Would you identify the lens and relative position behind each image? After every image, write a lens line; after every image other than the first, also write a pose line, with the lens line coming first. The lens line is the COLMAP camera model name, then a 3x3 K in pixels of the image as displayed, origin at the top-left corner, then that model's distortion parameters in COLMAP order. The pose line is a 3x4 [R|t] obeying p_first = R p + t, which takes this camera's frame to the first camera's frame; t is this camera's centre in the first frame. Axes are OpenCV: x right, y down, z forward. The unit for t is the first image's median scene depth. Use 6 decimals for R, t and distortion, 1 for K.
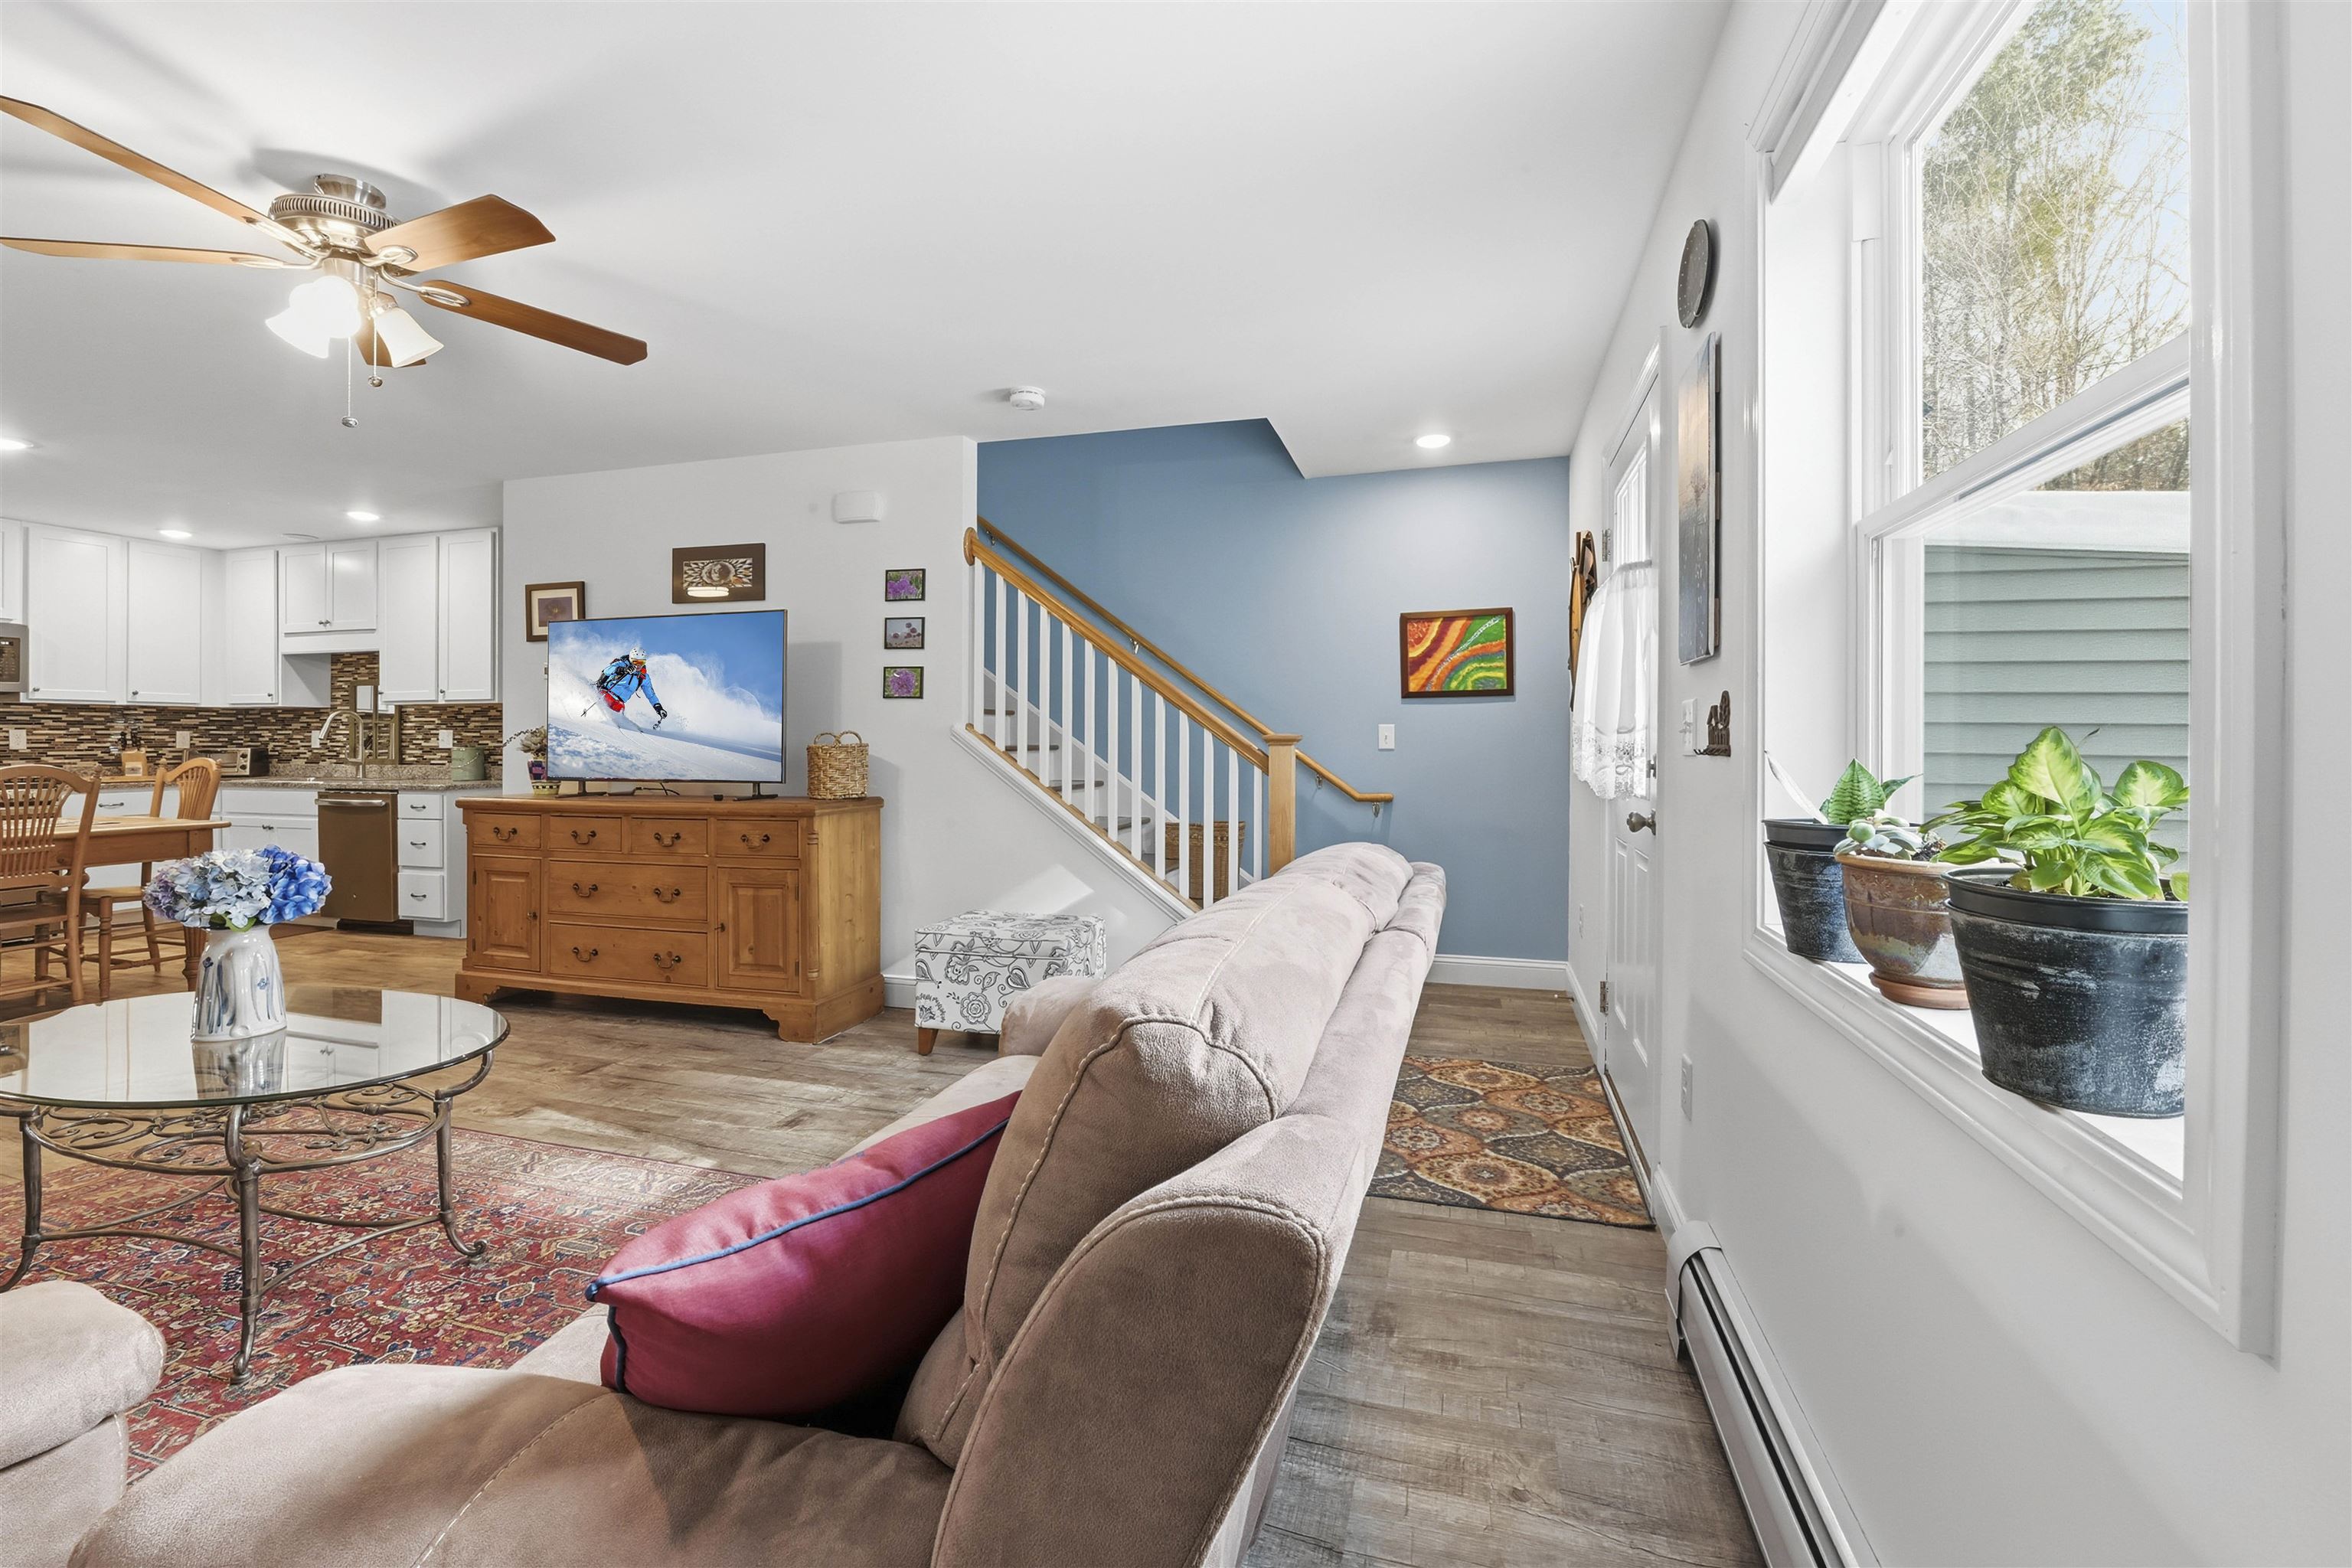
lens RADIAL K [[987.3, 0, 1171.5], [0, 987.3, 739.7], [0, 0, 1]] dist [-0.003332, -0.000134]
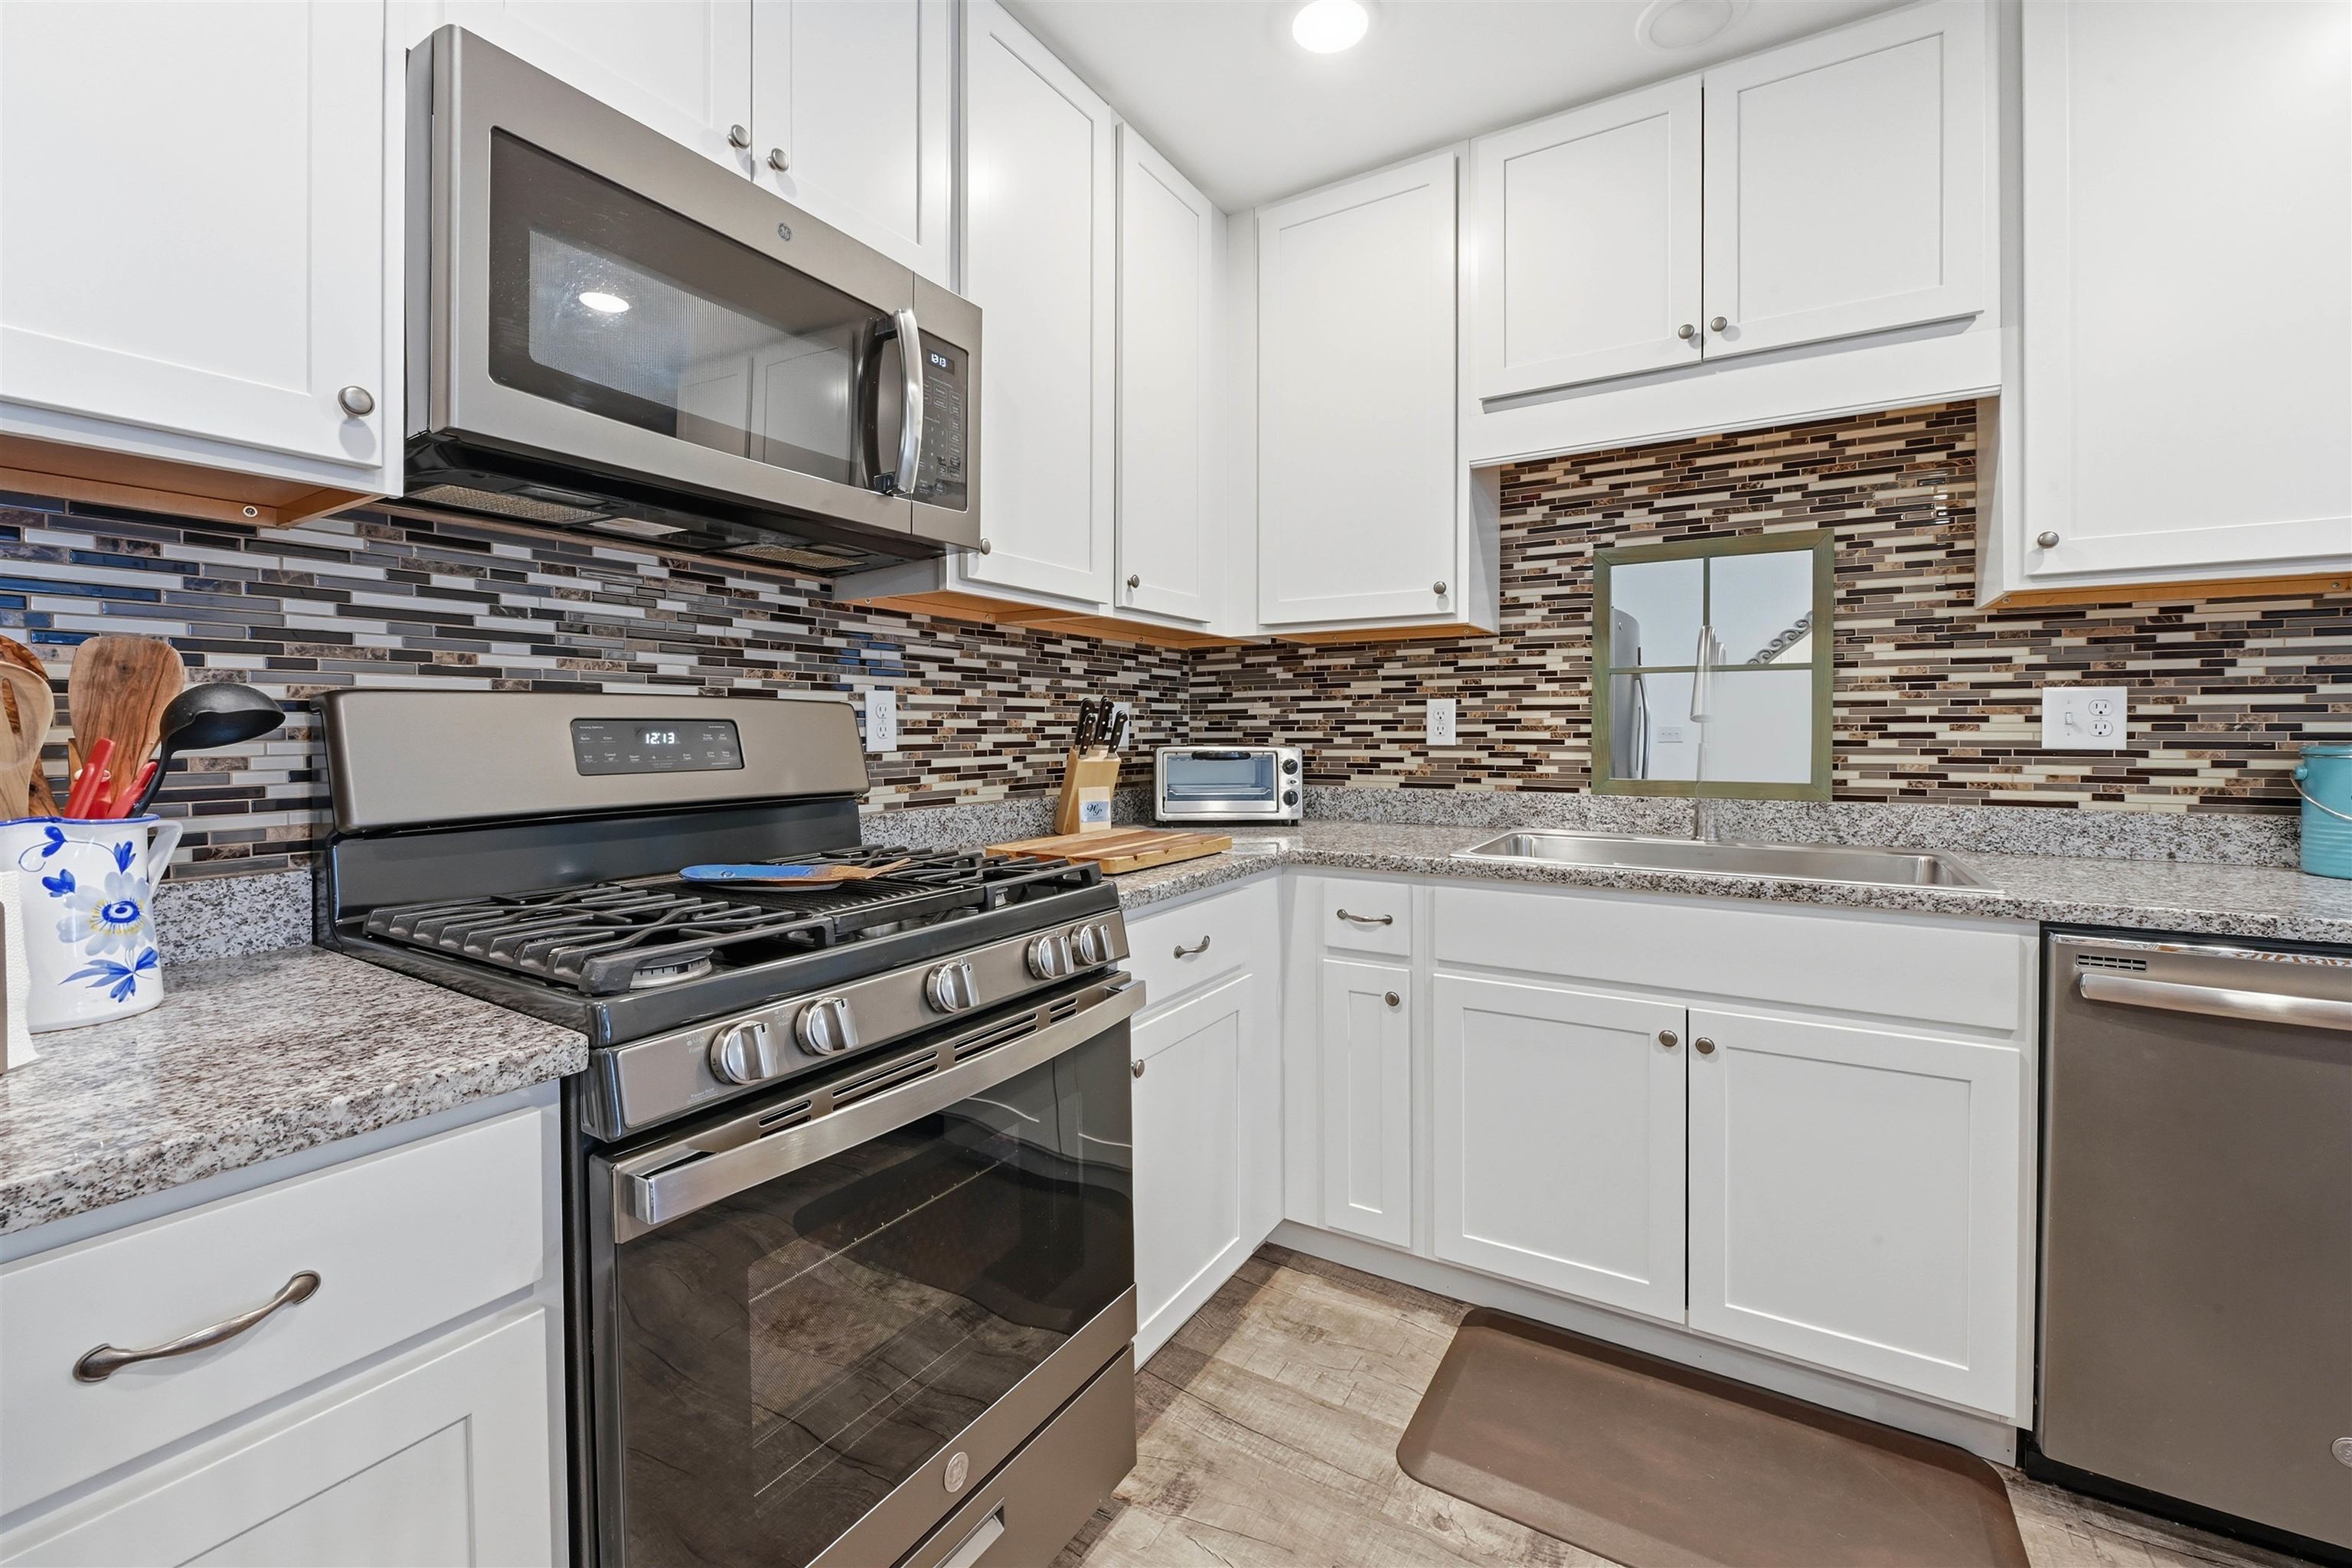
lens RADIAL K [[964.4, 0, 1178.1], [0, 964.4, 743.9], [0, 0, 1]] dist [-0.007482, -0.000506]
pose [[0.967133, 0.002286, -0.254261, -0.921248], [0.001148, 0.999910, 0.013356, 0.002898], [0.254269, -0.013209, 0.967043, 0.661936]]
